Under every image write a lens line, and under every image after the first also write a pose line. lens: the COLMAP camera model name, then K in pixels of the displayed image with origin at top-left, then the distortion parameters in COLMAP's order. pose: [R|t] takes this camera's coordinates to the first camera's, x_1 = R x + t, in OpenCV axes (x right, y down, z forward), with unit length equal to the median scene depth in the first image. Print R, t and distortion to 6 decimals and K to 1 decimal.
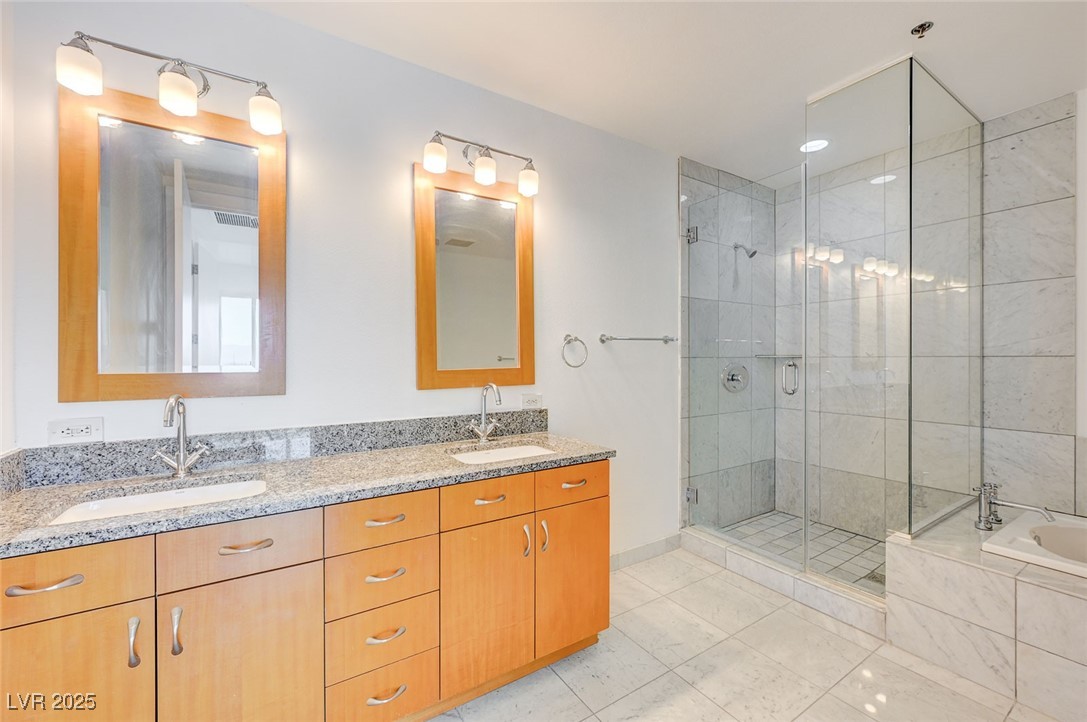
lens RADIAL K [[442.3, 0, 545.2], [0, 442.3, 360.2], [0, 0, 1]] dist [0.001409, -0.000200]
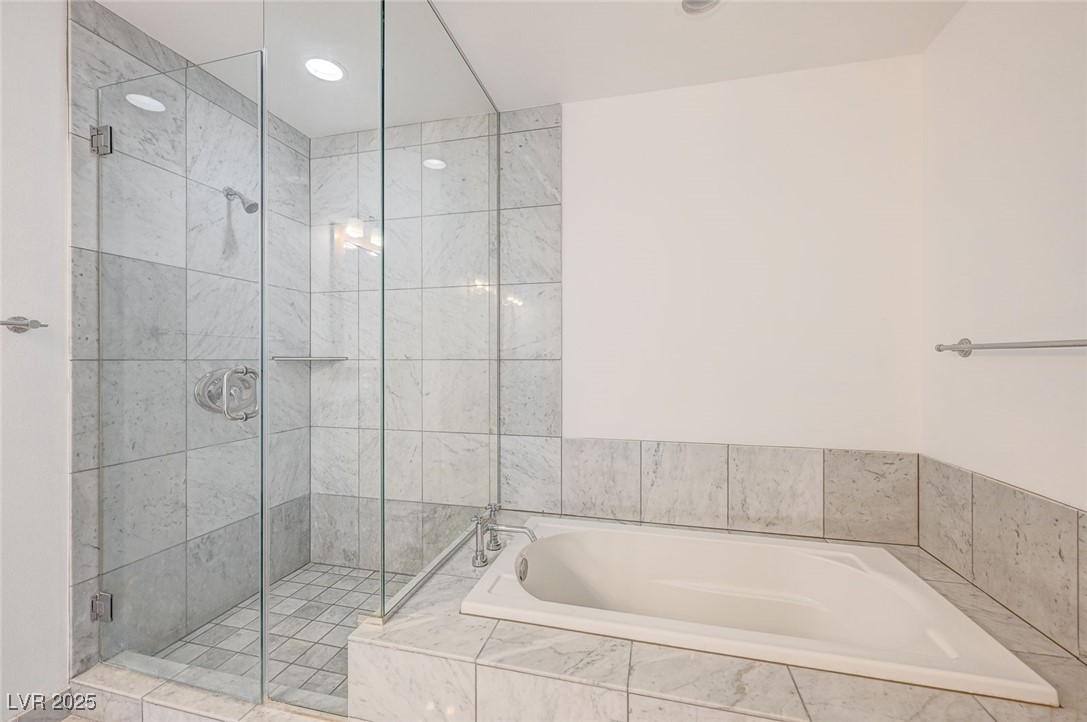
lens RADIAL K [[442.3, 0, 541.3], [0, 442.3, 360.4], [0, 0, 1]] dist [0.001409, -0.000200]
pose [[0.731820, 0.001899, 0.681495, 0.401167], [0.000920, 0.999992, -0.003774, -0.003475], [-0.681497, 0.003389, 0.731813, 0.242887]]
